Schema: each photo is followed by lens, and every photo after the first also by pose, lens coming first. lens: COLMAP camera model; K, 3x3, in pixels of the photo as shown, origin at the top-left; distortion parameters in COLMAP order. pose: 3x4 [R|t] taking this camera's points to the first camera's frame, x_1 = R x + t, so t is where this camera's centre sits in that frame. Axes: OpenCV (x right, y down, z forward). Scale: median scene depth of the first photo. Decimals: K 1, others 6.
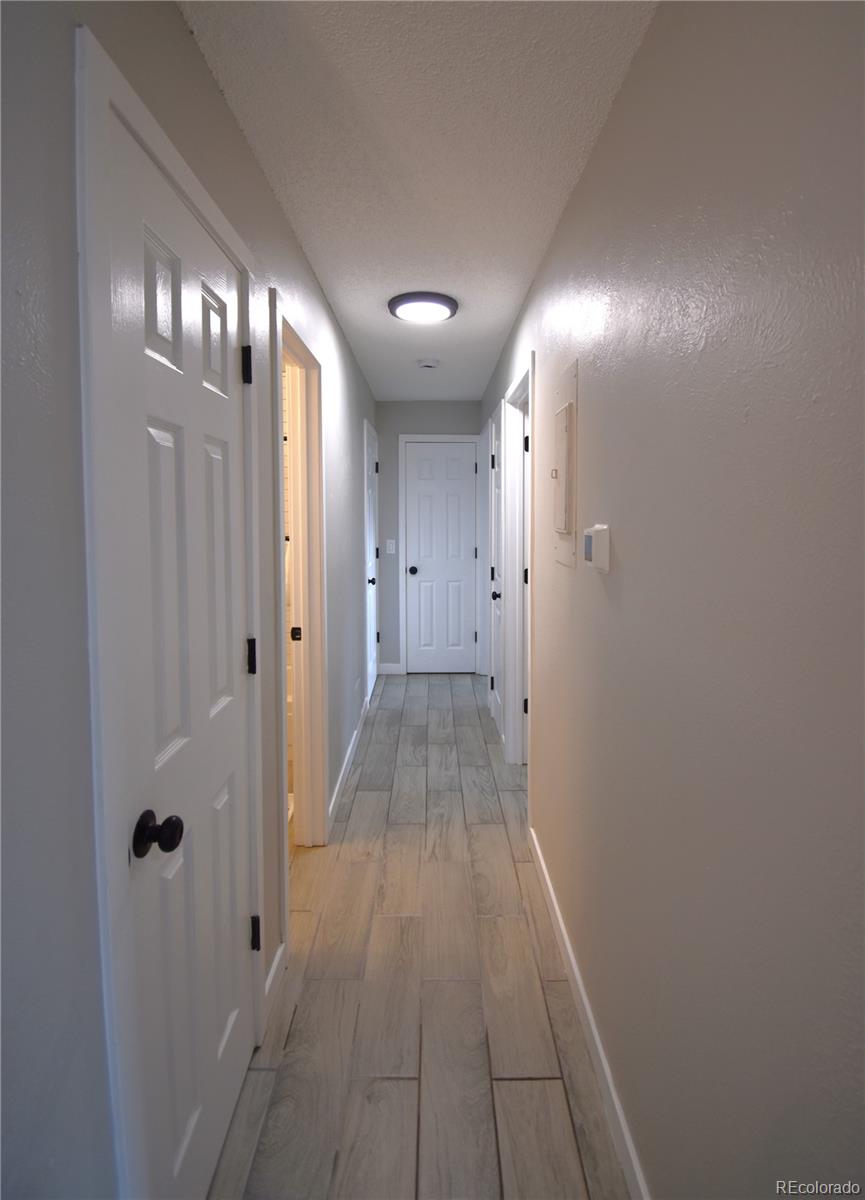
lens RADIAL K [[562.4, 0, 430.4], [0, 562.4, 541.2], [0, 0, 1]] dist [0.002549, 0.000210]
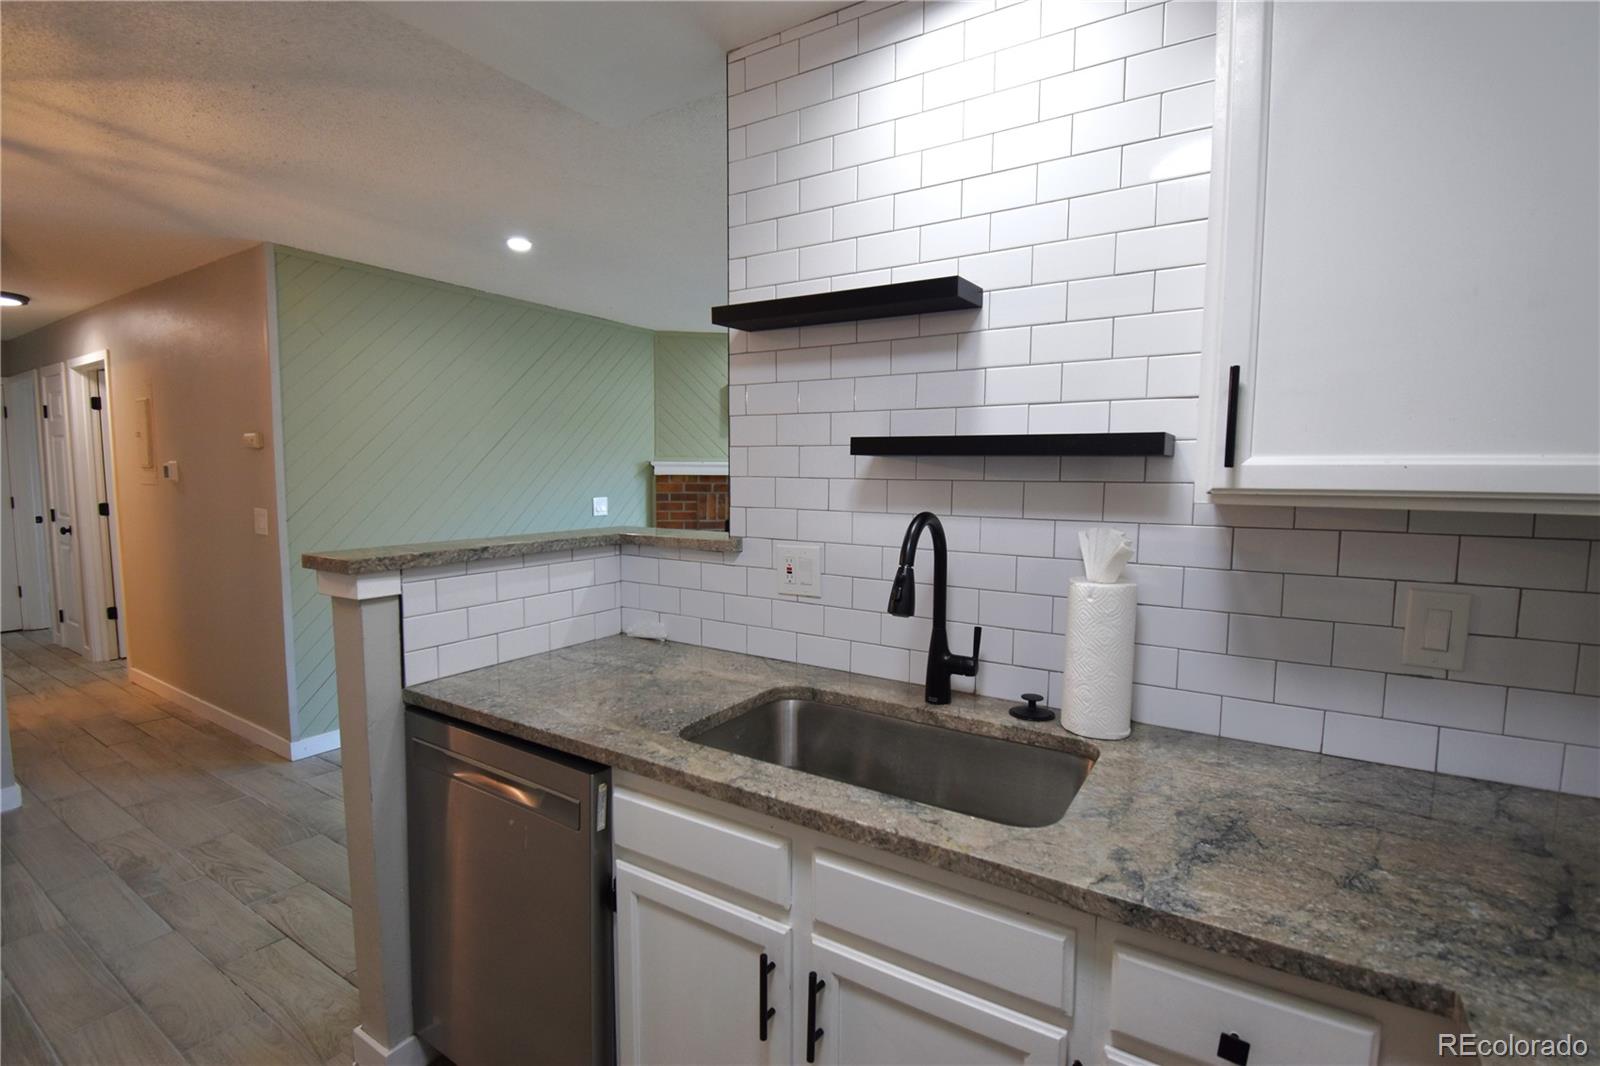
lens RADIAL K [[723.6, 0, 805.1], [0, 723.6, 544.8], [0, 0, 1]] dist [0.019224, -0.026078]
pose [[0.526427, -0.074415, 0.846958, -0.663390], [0.032293, 0.997194, 0.067543, 0.151451], [-0.849607, -0.008205, 0.527352, -2.120477]]
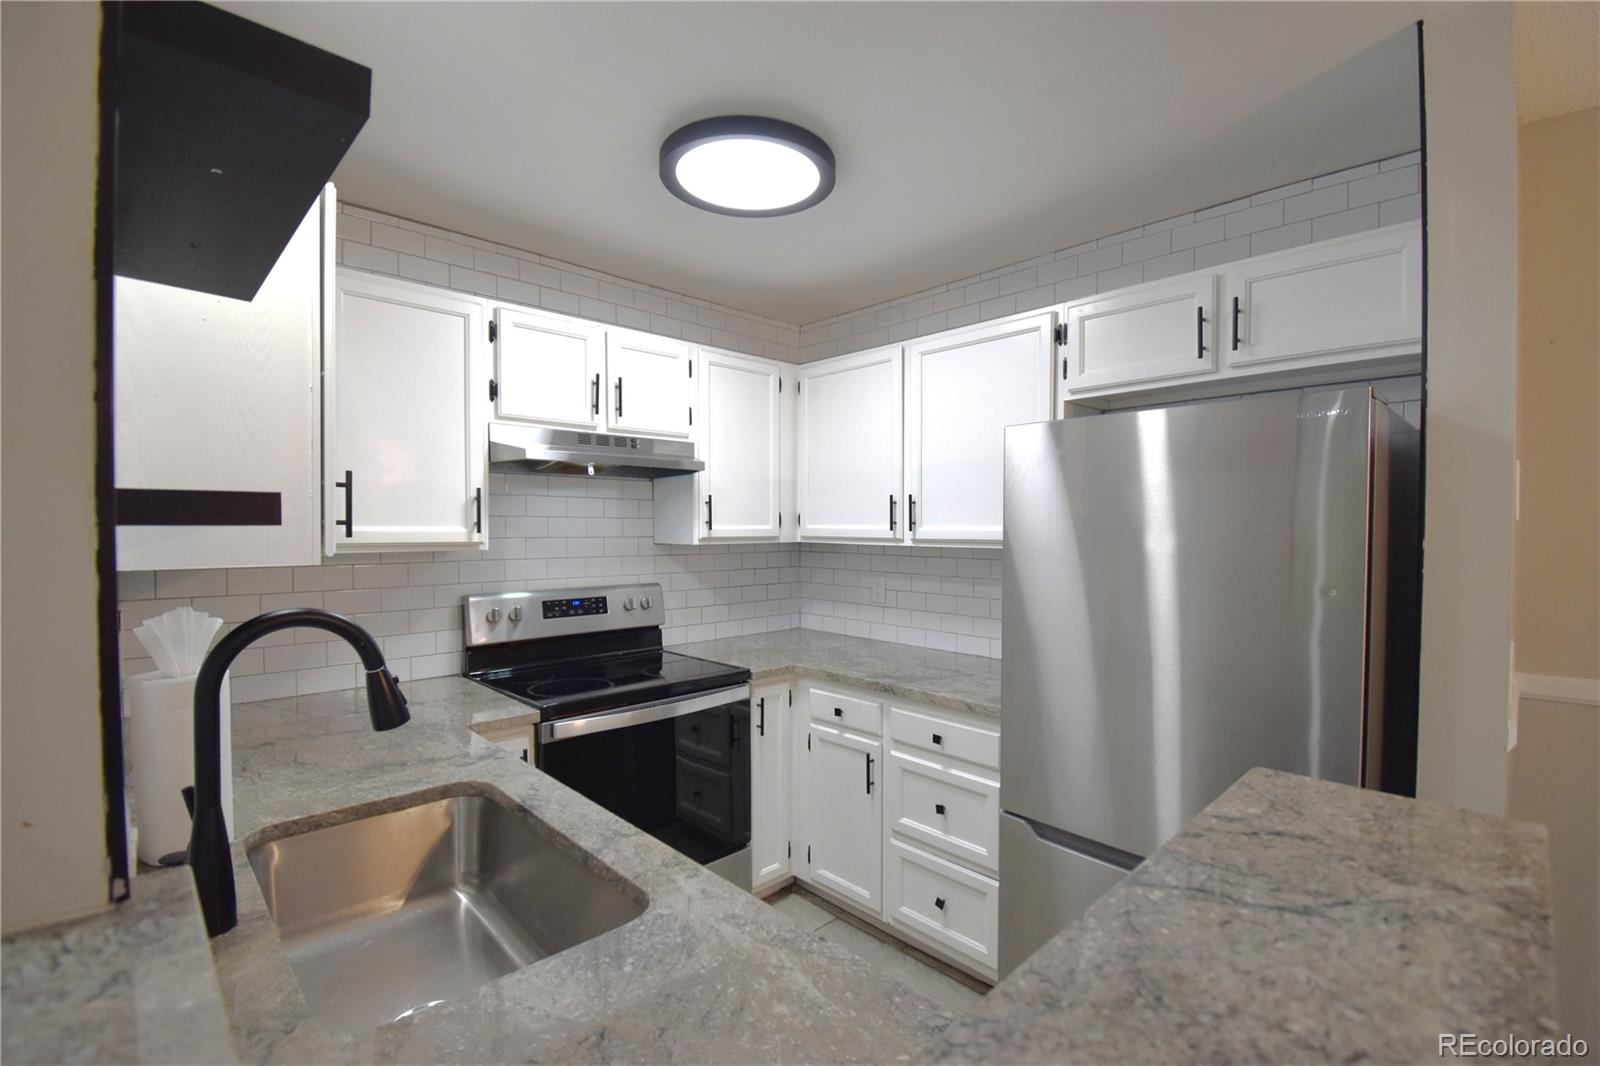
lens RADIAL K [[717.7, 0, 800.0], [0, 717.7, 533.0], [0, 0, 1]] dist [0.018098, -0.000004]
pose [[-0.713880, 0.008120, -0.700221, 0.216651], [-0.038553, 0.997960, 0.050878, 0.070046], [0.699206, 0.063317, -0.712111, -1.127829]]
